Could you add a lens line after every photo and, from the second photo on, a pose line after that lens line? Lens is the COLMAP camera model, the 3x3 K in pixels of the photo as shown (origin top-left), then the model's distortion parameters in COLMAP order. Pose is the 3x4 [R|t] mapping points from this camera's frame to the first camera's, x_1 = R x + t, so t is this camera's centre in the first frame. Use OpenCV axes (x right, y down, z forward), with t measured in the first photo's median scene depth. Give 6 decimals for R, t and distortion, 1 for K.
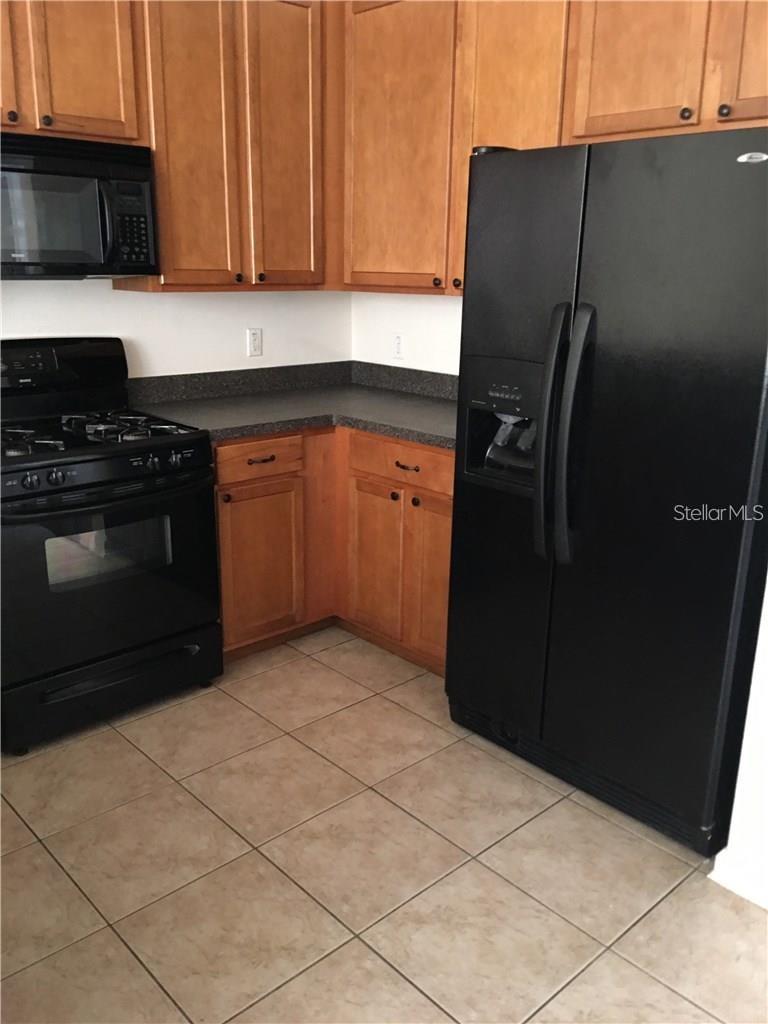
lens RADIAL K [[855.4, 0, 384.0], [0, 855.4, 512.0], [0, 0, 1]] dist [0.069189, -0.106287]
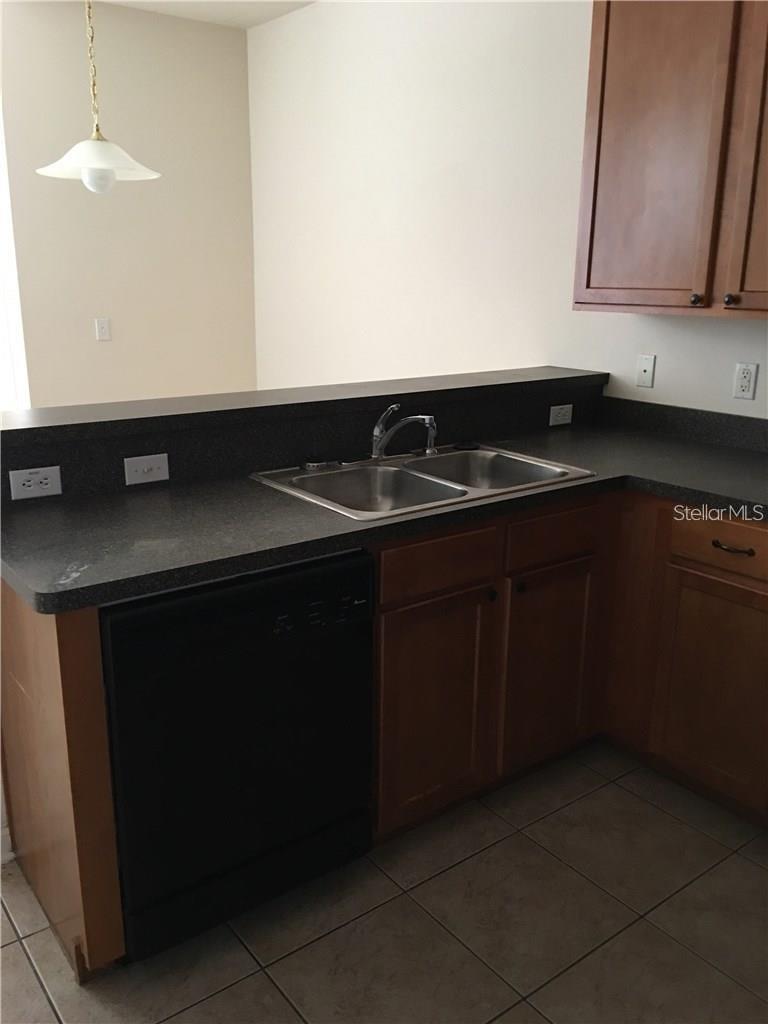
lens RADIAL K [[868.7, 0, 384.0], [0, 868.7, 512.0], [0, 0, 1]] dist [0.118115, -0.173158]
pose [[-0.092648, 0.252272, -0.963211, 0.327661], [-0.290631, 0.918394, 0.268489, -0.143171], [0.952339, 0.304814, -0.011769, 0.491104]]
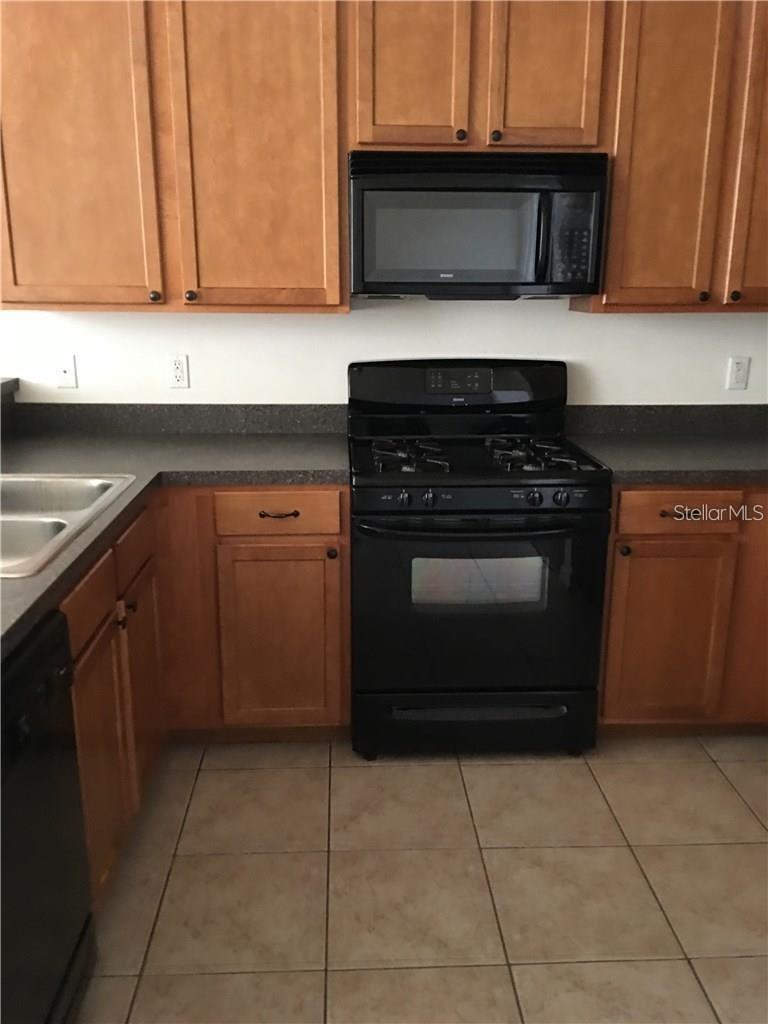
lens RADIAL K [[868.7, 0, 384.0], [0, 868.7, 512.0], [0, 0, 1]] dist [0.118115, -0.173158]
pose [[0.765211, 0.158179, -0.624044, 0.180583], [-0.174578, 0.984009, 0.035351, -0.044561], [0.619656, 0.081893, 0.780589, 0.163384]]
